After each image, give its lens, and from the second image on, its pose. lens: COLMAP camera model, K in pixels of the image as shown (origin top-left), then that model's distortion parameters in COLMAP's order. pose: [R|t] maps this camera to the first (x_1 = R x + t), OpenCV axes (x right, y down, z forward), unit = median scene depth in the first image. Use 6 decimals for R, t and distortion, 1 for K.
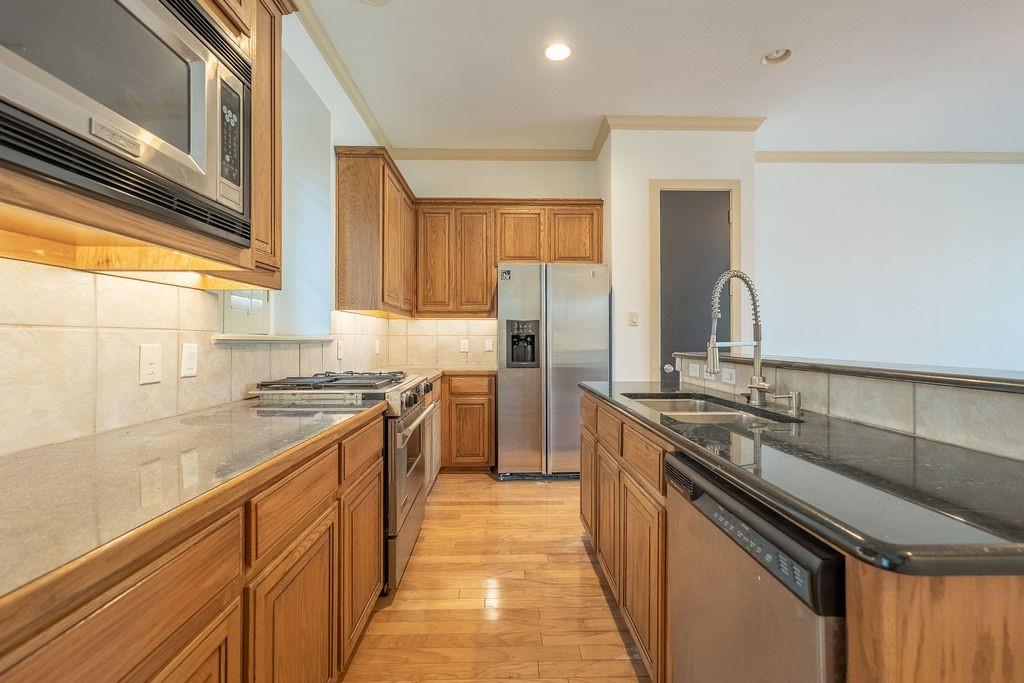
lens RADIAL K [[420.7, 0, 512.0], [0, 420.7, 341.5], [0, 0, 1]] dist [0.001072, 0.000172]
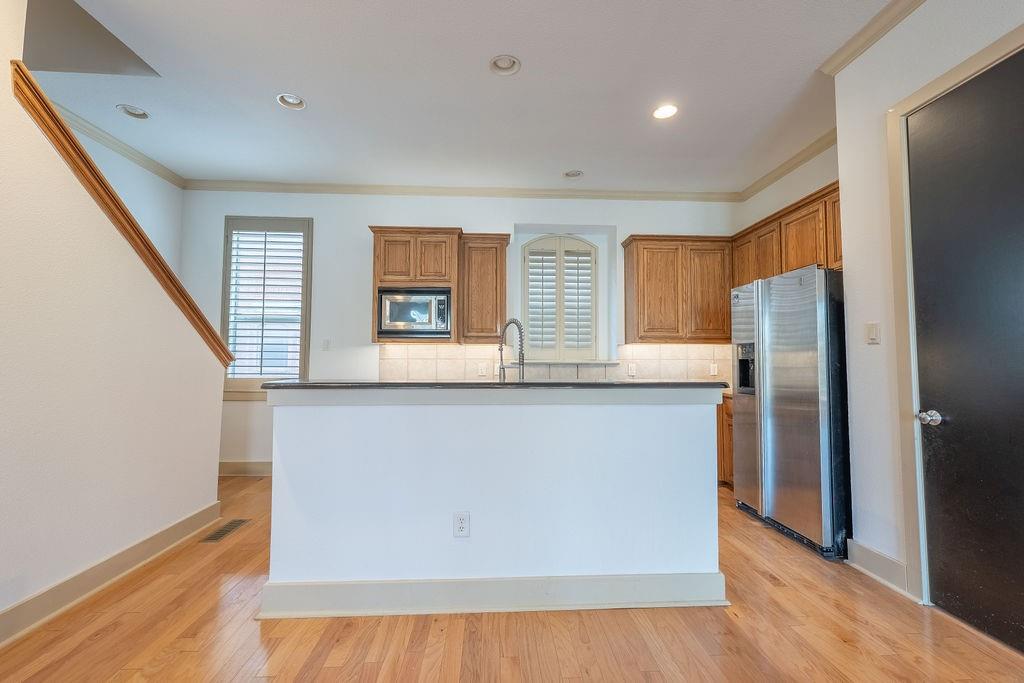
lens RADIAL K [[420.7, 0, 512.0], [0, 420.7, 341.5], [0, 0, 1]] dist [0.001072, 0.000172]
pose [[0.031498, -0.047645, -0.998368, 0.962917], [-0.011134, 0.998784, -0.048016, -0.004113], [0.999442, 0.012628, 0.030929, 0.439634]]
